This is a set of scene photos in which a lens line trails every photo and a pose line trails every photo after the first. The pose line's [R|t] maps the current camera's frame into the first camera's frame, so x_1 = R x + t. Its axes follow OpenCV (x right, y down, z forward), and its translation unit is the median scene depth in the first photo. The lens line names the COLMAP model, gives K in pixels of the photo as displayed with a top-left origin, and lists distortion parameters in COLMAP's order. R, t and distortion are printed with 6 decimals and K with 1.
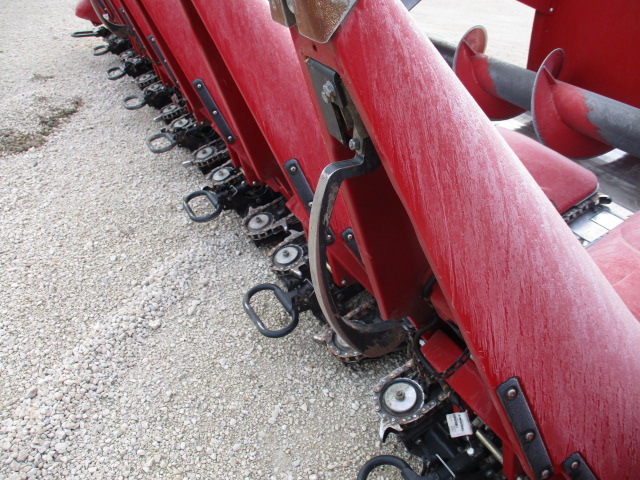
lens RADIAL K [[528.3, 0, 320.6], [0, 528.3, 255.5], [0, 0, 1]] dist [-0.053272, 0.008010]
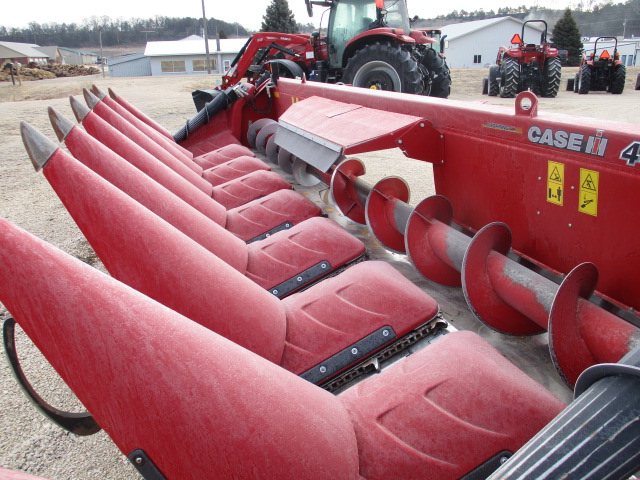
lens RADIAL K [[528.3, 0, 320.6], [0, 528.3, 255.5], [0, 0, 1]] dist [-0.053272, 0.008010]
pose [[0.985969, -0.030856, -0.164053, 0.513121], [-0.006642, 0.974739, -0.223249, 0.008302], [0.166797, 0.221206, 0.960857, -0.223383]]
